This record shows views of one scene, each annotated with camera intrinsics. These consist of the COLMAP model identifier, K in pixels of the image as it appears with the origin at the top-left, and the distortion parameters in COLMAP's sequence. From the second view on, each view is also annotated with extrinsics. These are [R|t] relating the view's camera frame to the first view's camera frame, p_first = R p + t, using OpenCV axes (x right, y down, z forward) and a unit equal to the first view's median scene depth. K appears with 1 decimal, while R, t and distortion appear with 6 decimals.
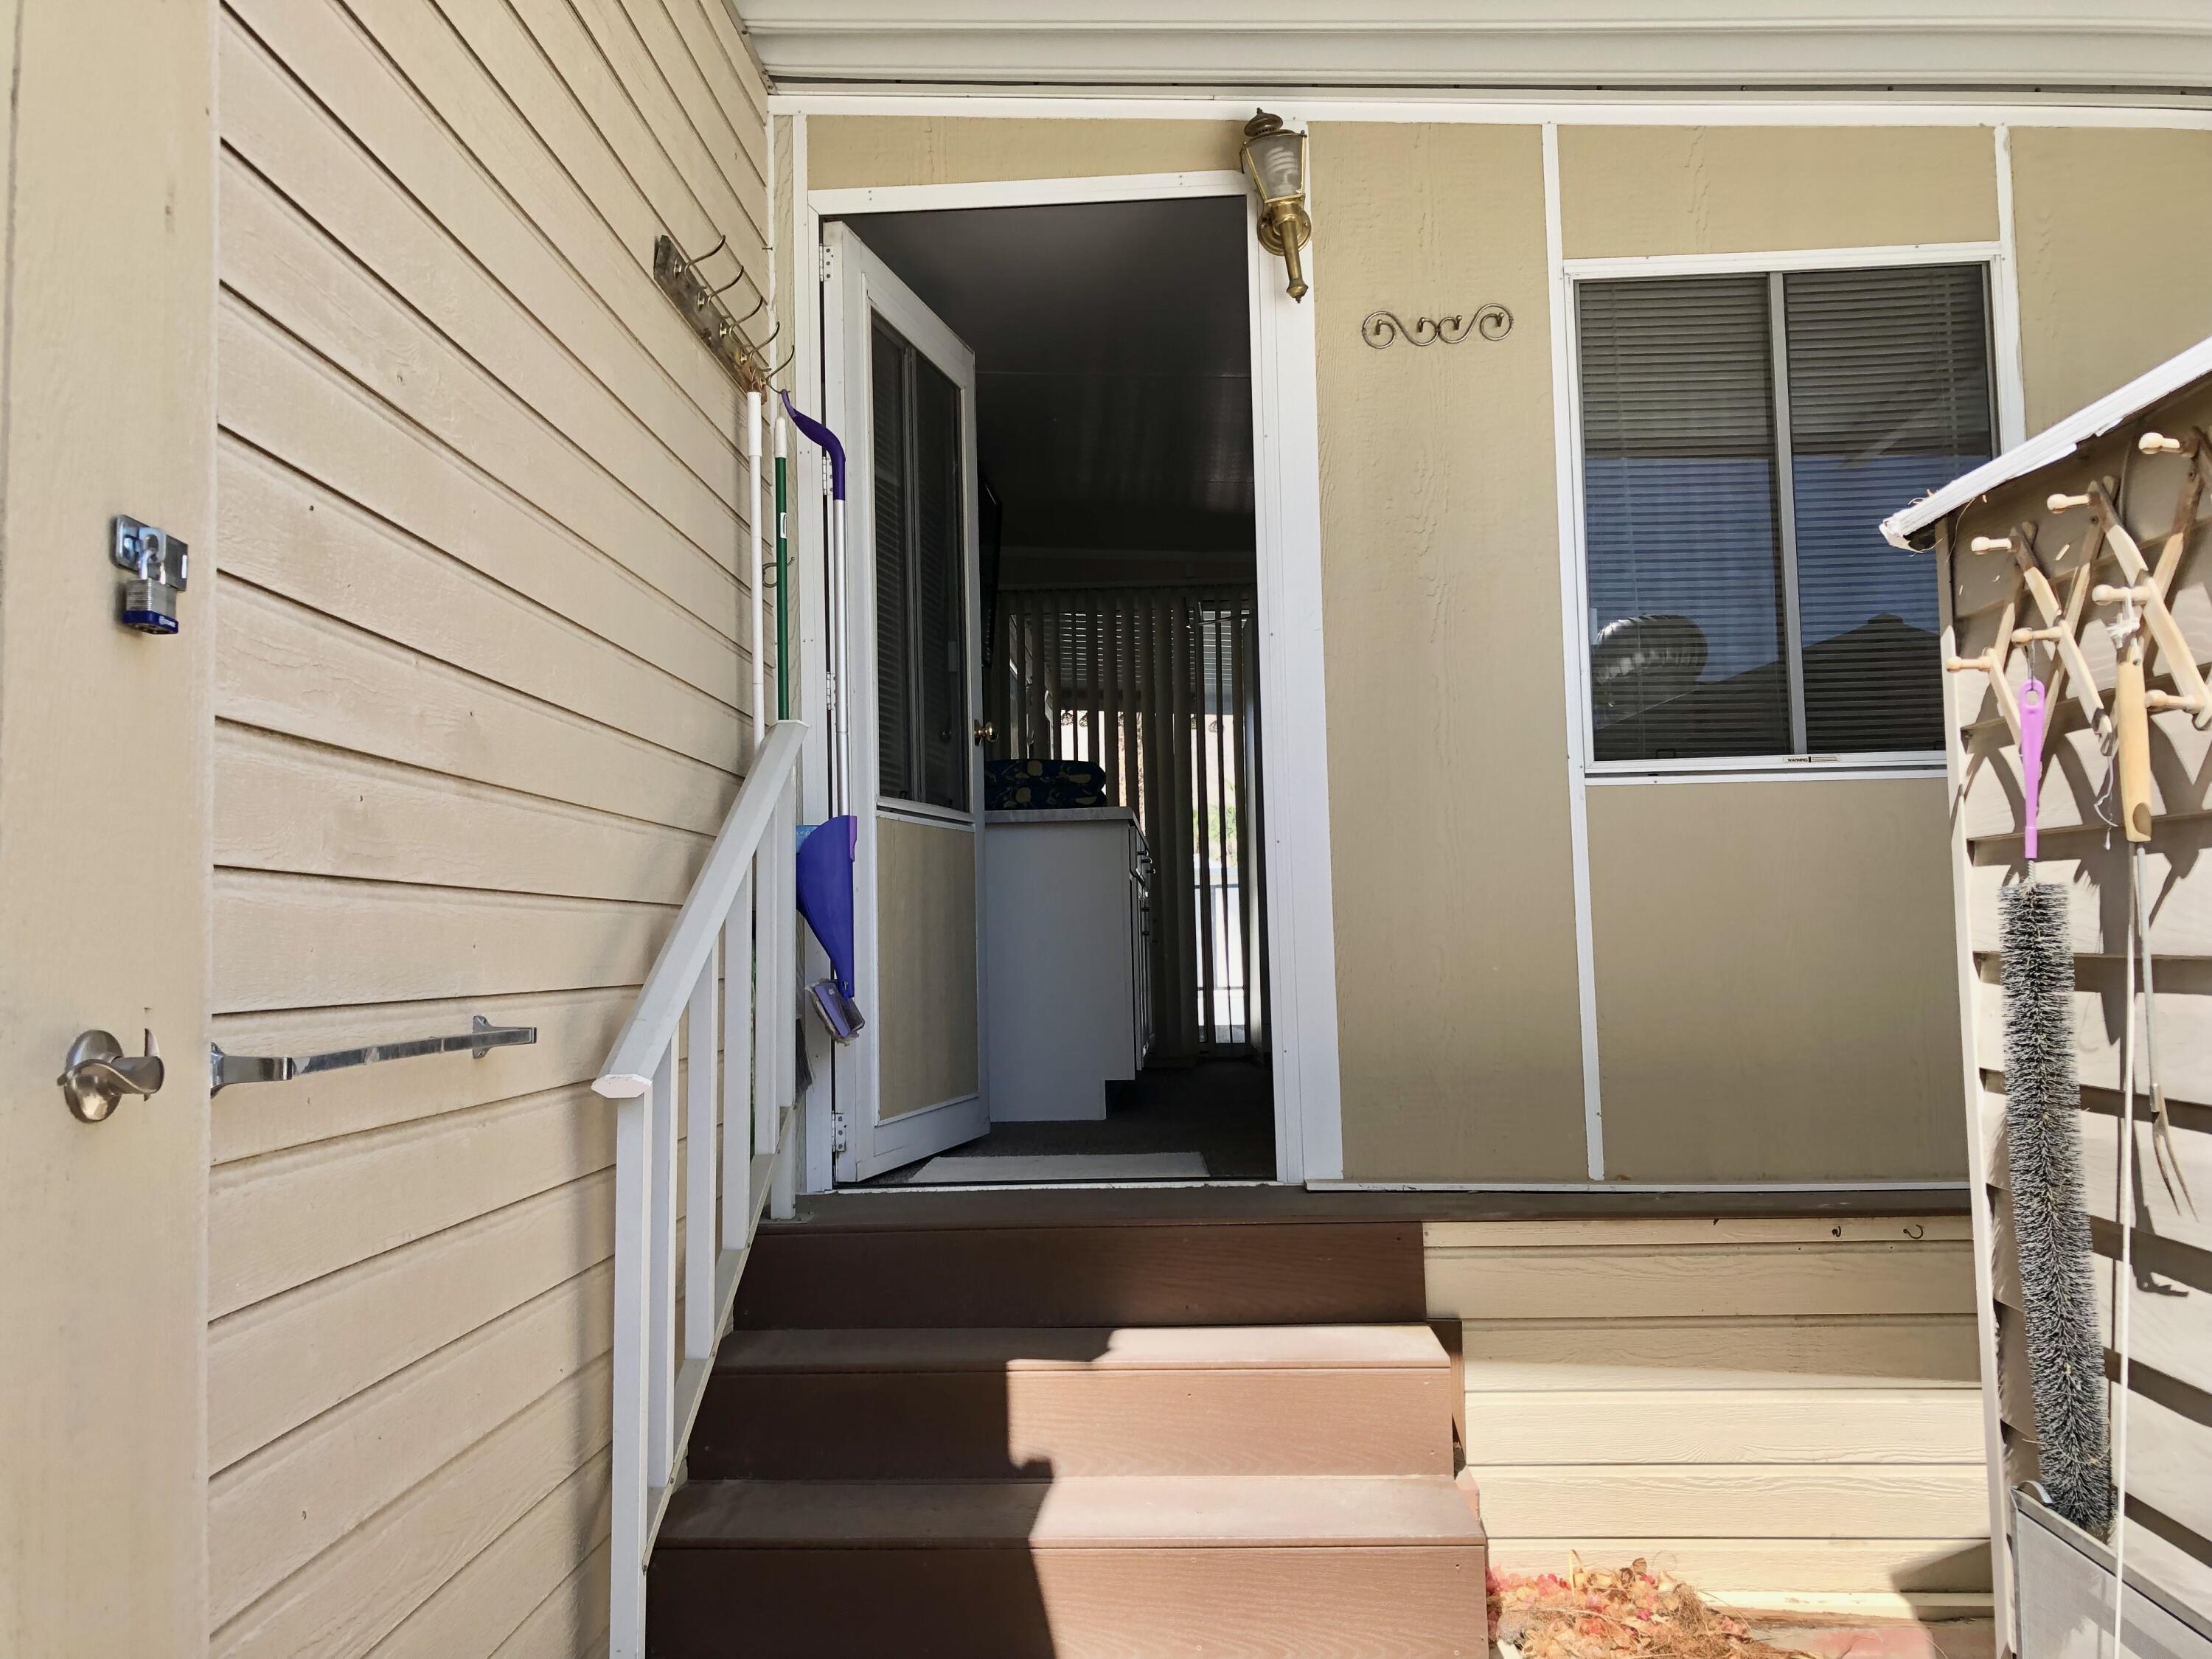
lens RADIAL K [[1781.0, 0, 1103.5], [0, 1781.0, 827.3], [0, 0, 1]] dist [0.015197, -0.004900]
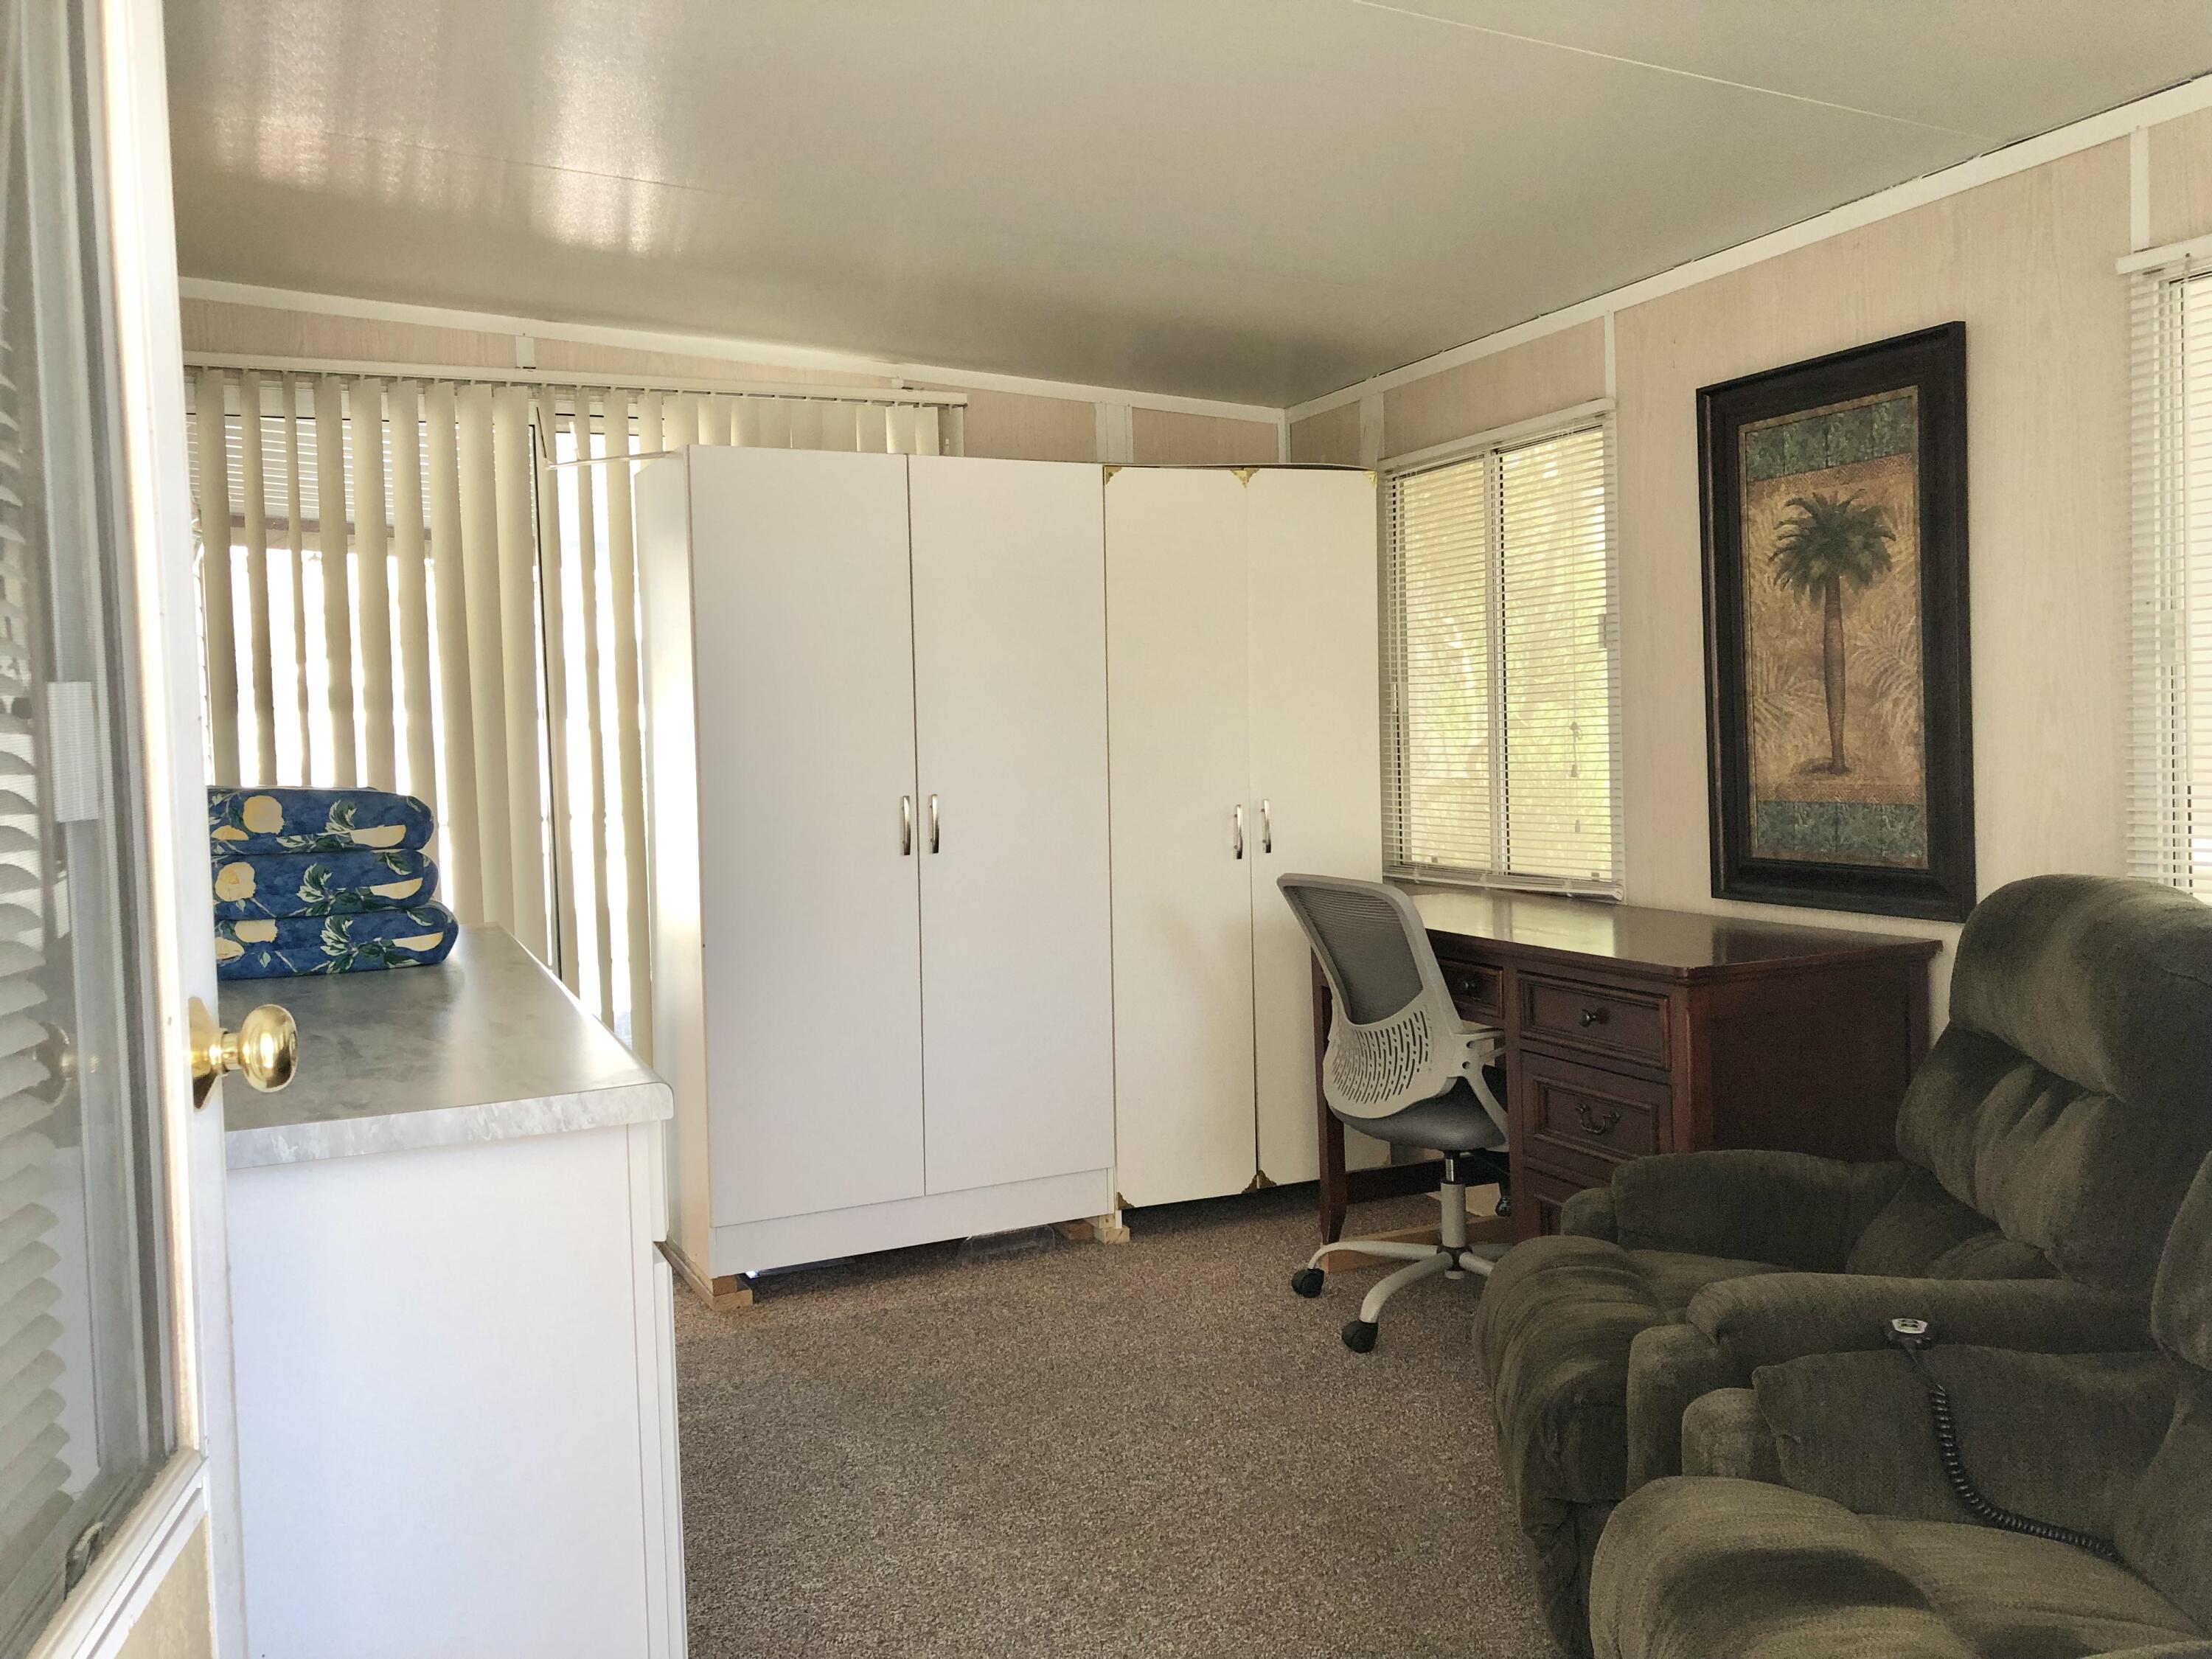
lens RADIAL K [[1781.0, 0, 1107.5], [0, 1781.0, 828.7], [0, 0, 1]] dist [0.015197, -0.004900]
pose [[0.892008, -0.010213, 0.451905, -0.049802], [-0.035786, 0.995011, 0.093124, -0.074377], [-0.450602, -0.099240, 0.887192, 0.532668]]
